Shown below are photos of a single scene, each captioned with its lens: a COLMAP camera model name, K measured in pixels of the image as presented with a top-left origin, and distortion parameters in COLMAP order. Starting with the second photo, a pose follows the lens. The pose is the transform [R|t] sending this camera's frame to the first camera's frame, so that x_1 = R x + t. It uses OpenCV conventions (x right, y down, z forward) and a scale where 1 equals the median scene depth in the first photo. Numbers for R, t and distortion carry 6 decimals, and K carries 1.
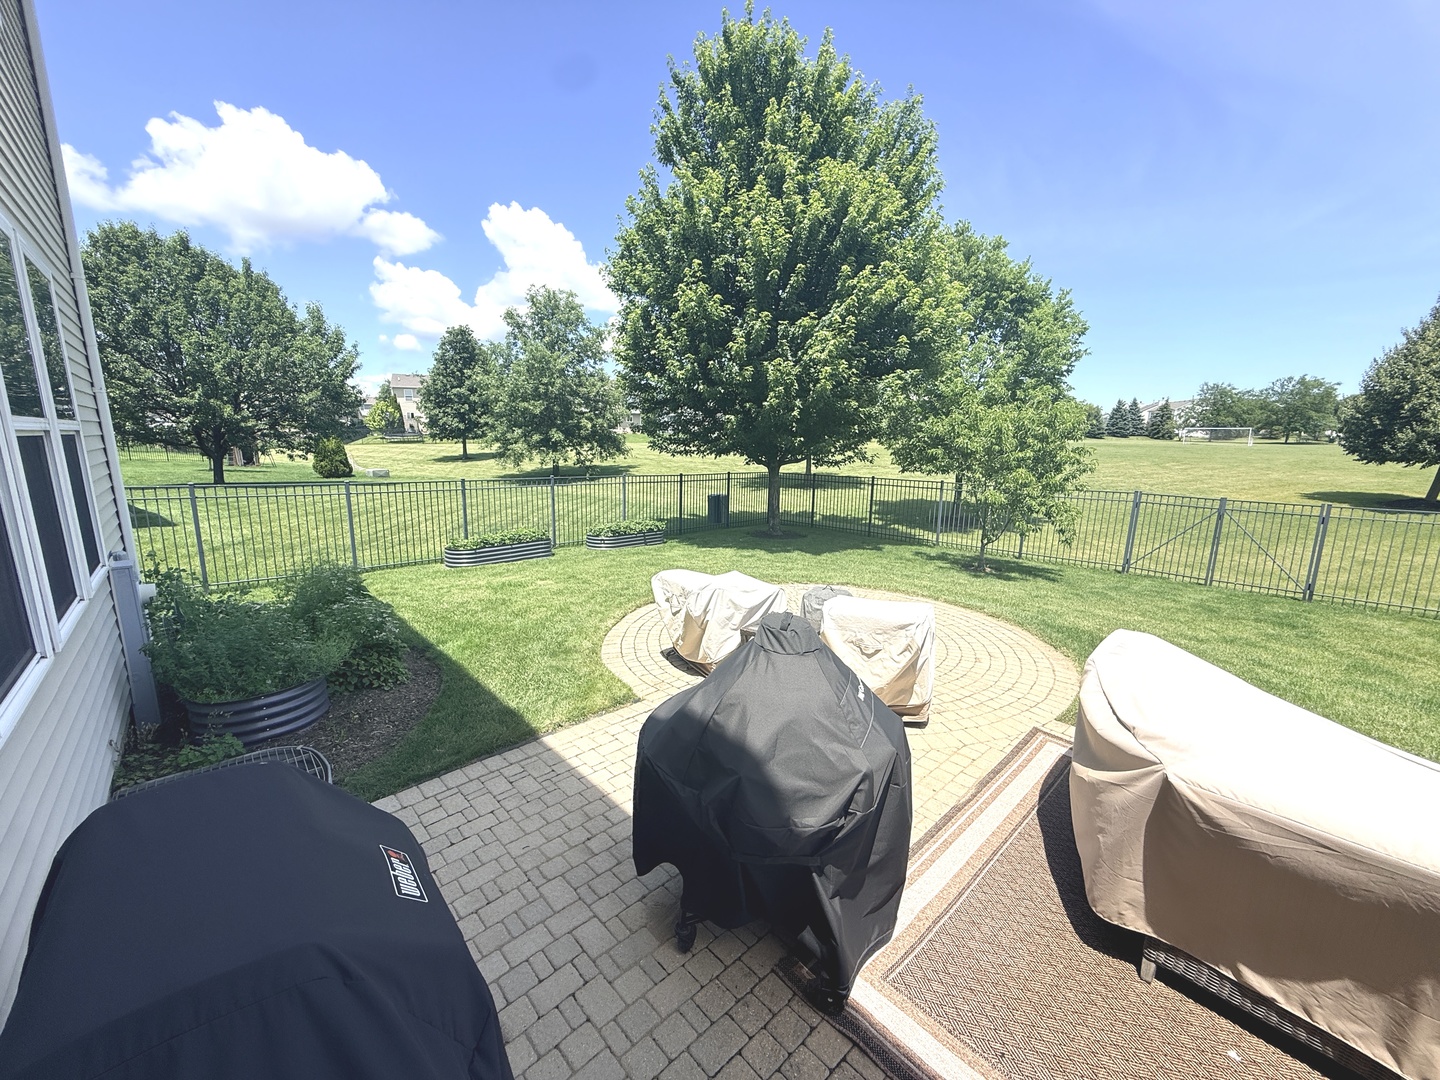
lens RADIAL K [[571.9, 0, 715.1], [0, 571.9, 540.7], [0, 0, 1]] dist [-0.002192, 0.000657]
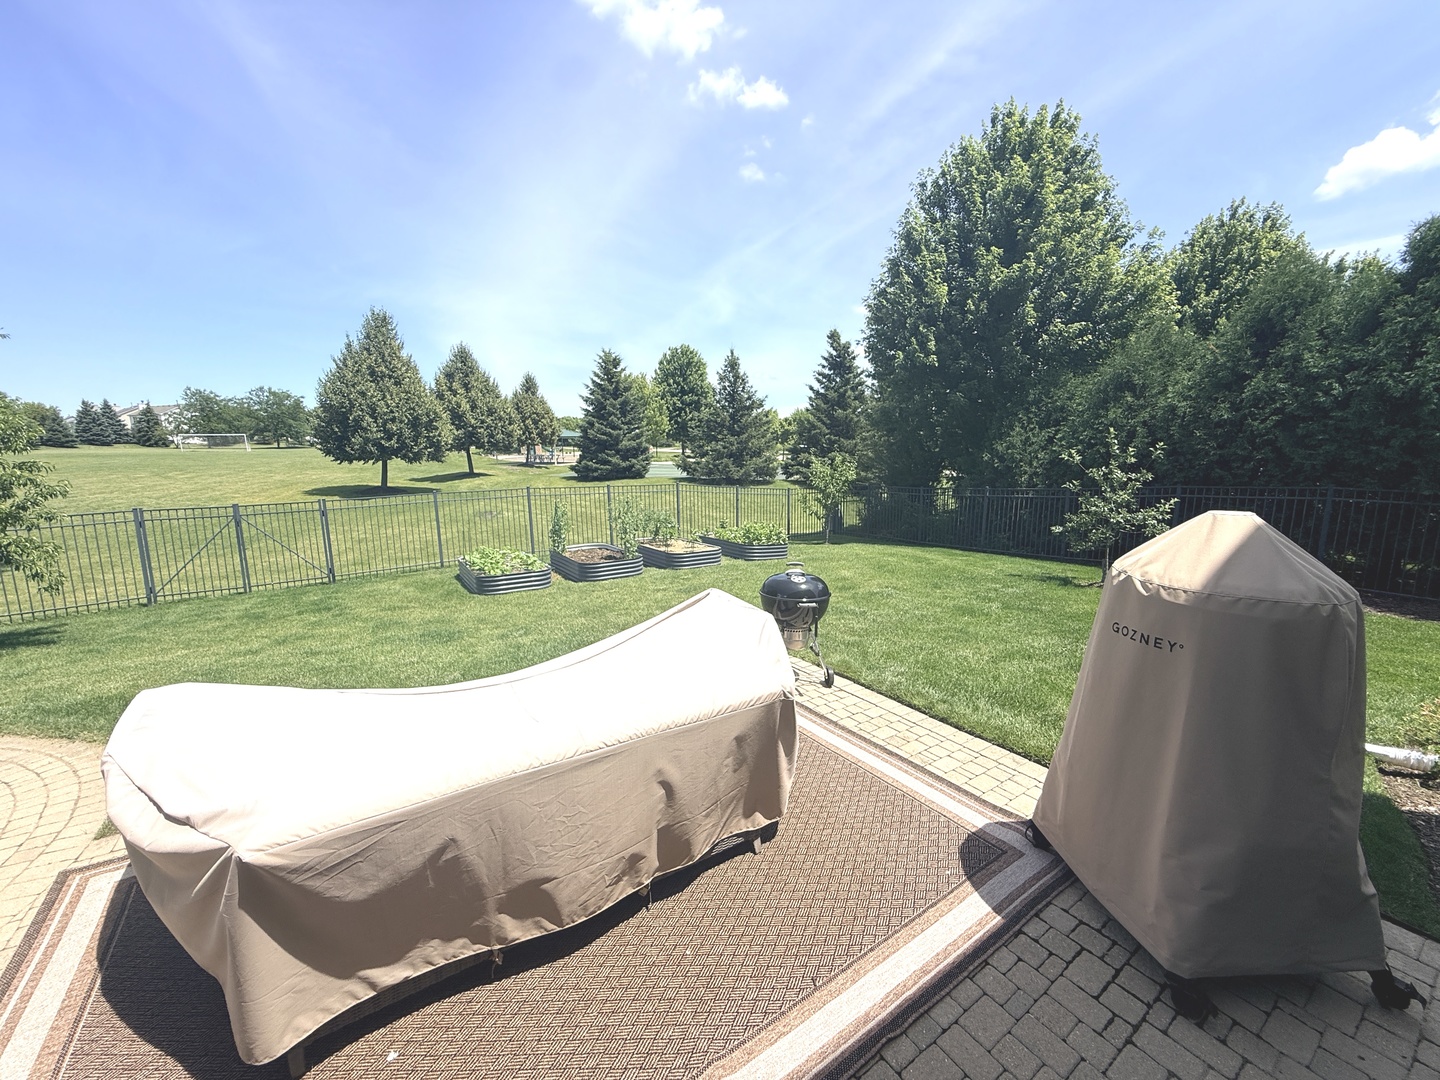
lens RADIAL K [[571.9, 0, 715.1], [0, 571.9, 540.7], [0, 0, 1]] dist [-0.002192, 0.000657]
pose [[0.146544, -0.181722, 0.972369, 0.029426], [0.192143, 0.969489, 0.152226, -0.003914], [-0.970364, 0.164526, 0.176989, 0.019973]]
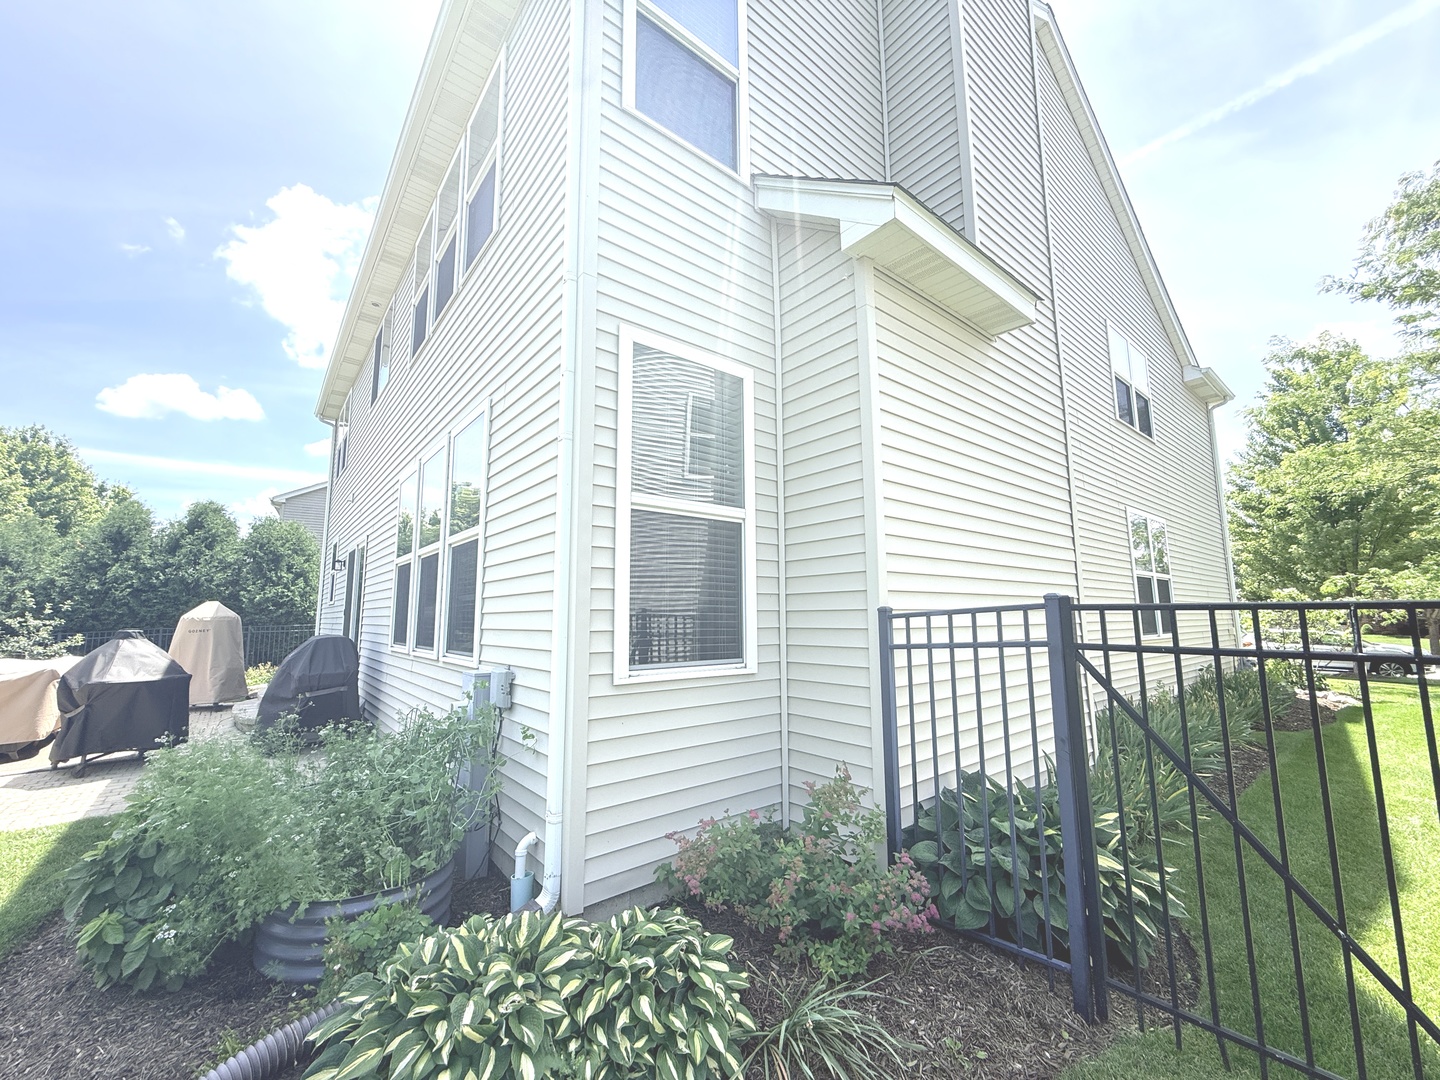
lens RADIAL K [[571.9, 0, 715.1], [0, 571.9, 540.7], [0, 0, 1]] dist [-0.002192, 0.000657]
pose [[-0.998941, 0.006008, 0.045621, -0.570006], [0.008385, 0.998607, 0.052102, -0.082879], [-0.045244, 0.052429, -0.997599, 0.726602]]
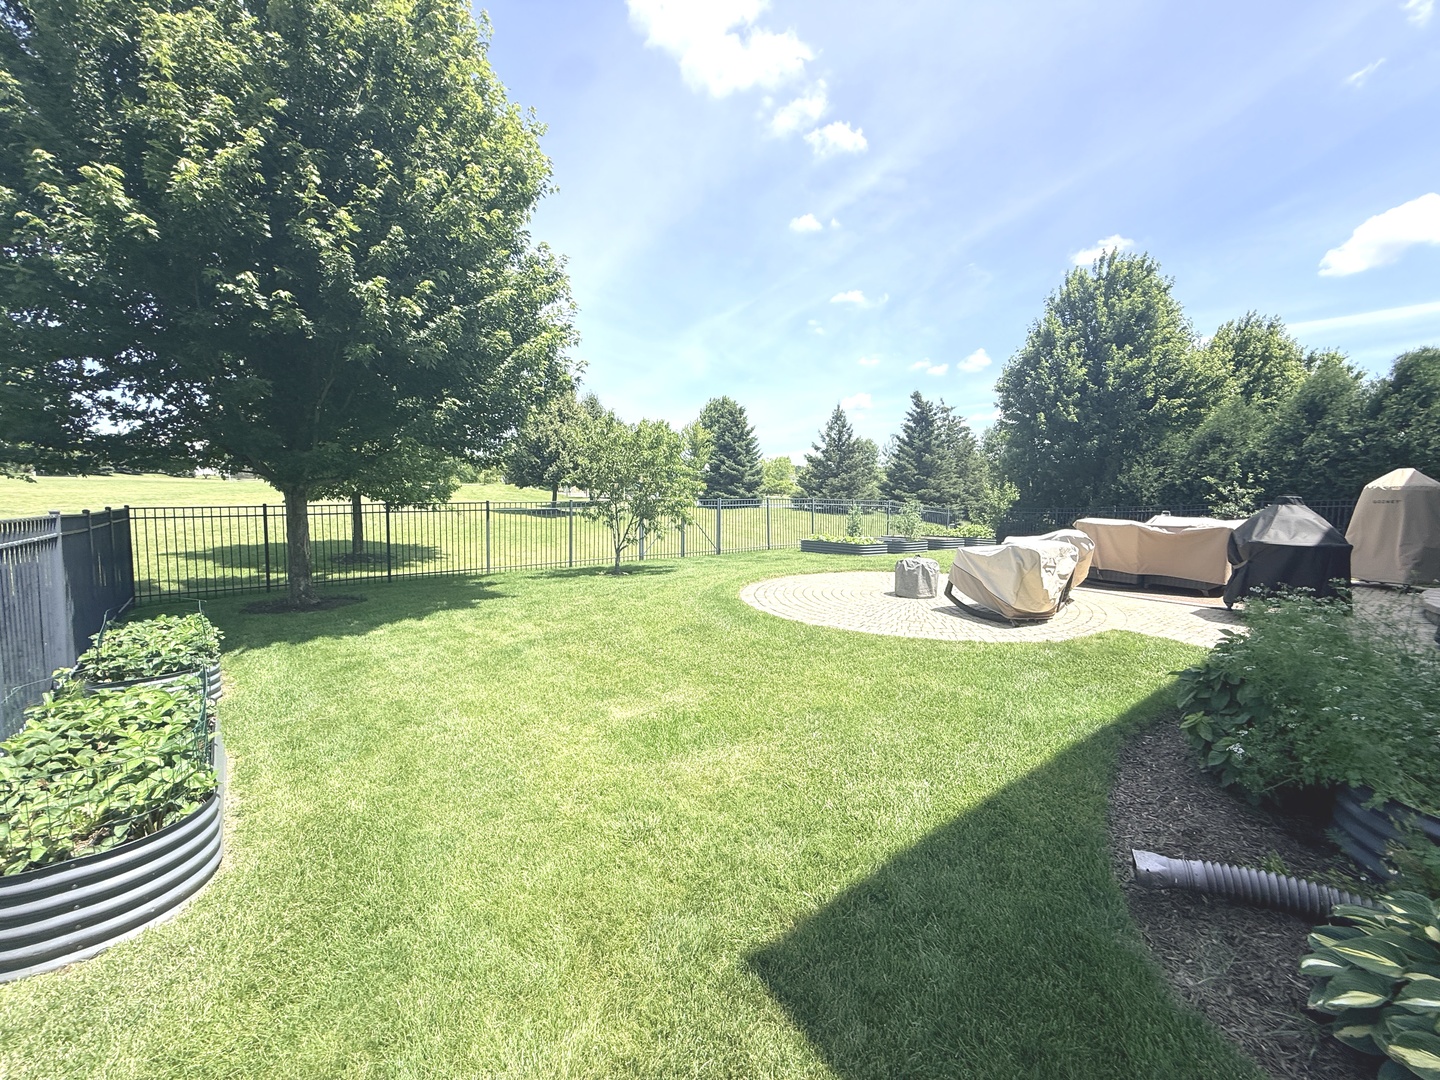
lens RADIAL K [[571.9, 0, 715.1], [0, 571.9, 540.7], [0, 0, 1]] dist [-0.002192, 0.000657]
pose [[0.105643, -0.101933, 0.989166, -0.611350], [0.170905, 0.981792, 0.082921, -0.074652], [-0.979608, 0.160293, 0.121141, 0.708144]]
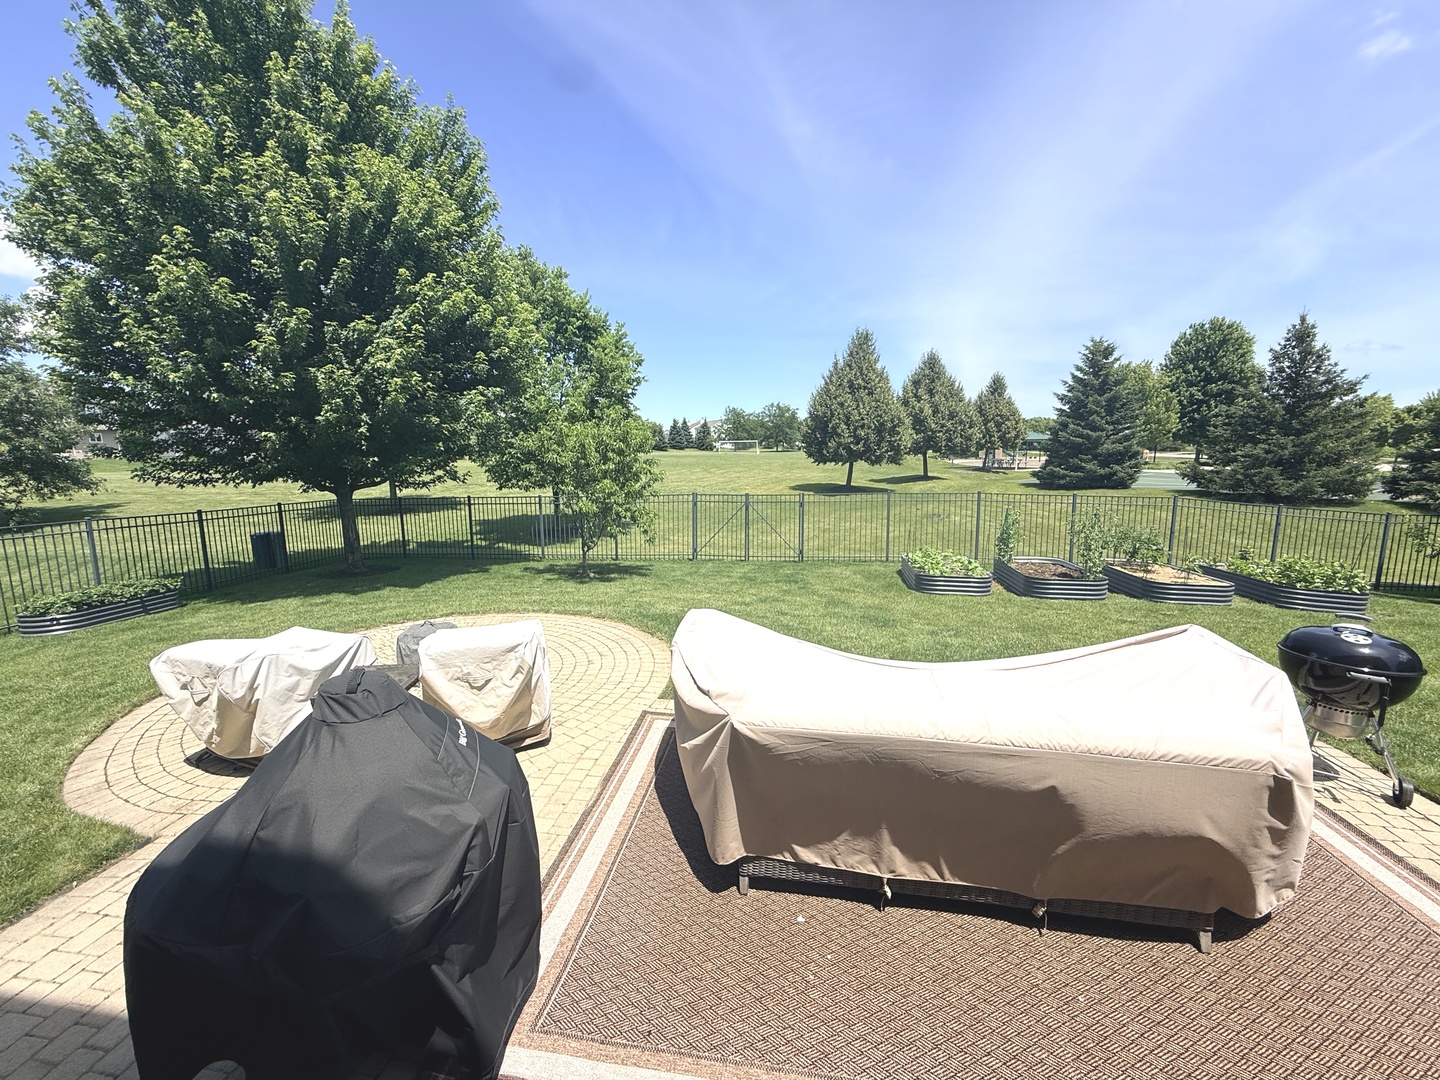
lens RADIAL K [[571.9, 0, 715.1], [0, 571.9, 540.7], [0, 0, 1]] dist [-0.002192, 0.000657]
pose [[0.782797, -0.117686, 0.611048, 0.009925], [0.134711, 0.990717, 0.018235, -0.000764], [-0.607522, 0.068041, 0.791384, 0.004641]]
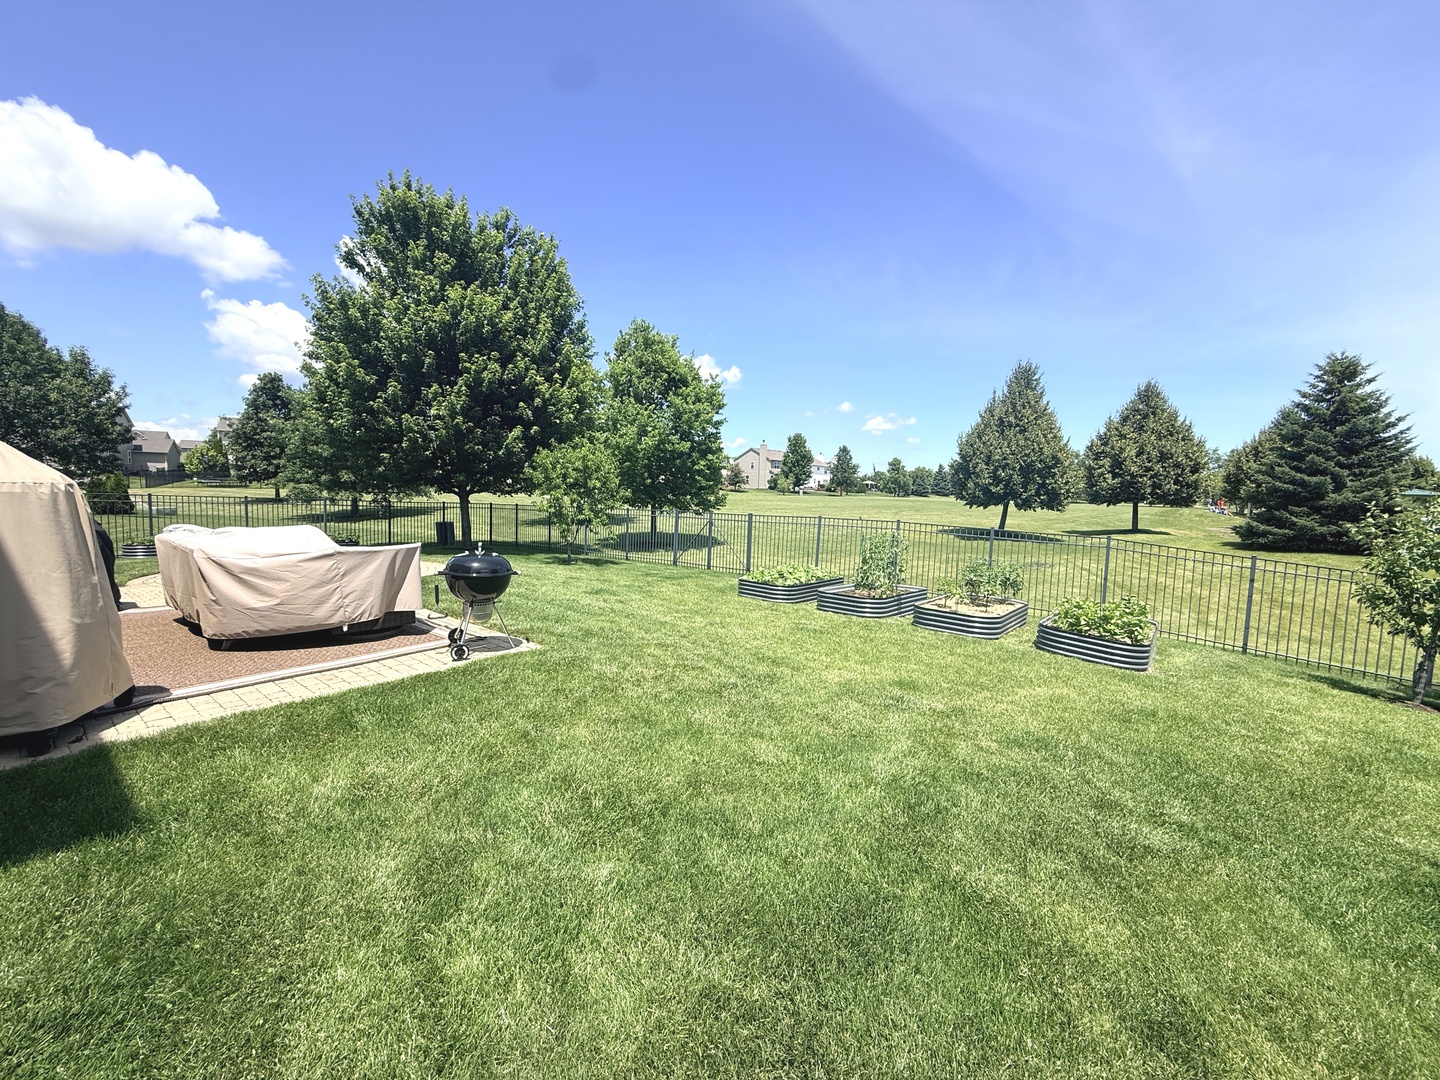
lens RADIAL K [[579.1, 0, 720.0], [0, 579.1, 540.0], [0, 0, 1]] dist [-0.002378, -0.000045]
pose [[0.983529, 0.000812, 0.180748, 0.600610], [0.017291, 0.994981, -0.098558, 0.147104], [-0.179921, 0.100060, 0.978579, -0.509481]]
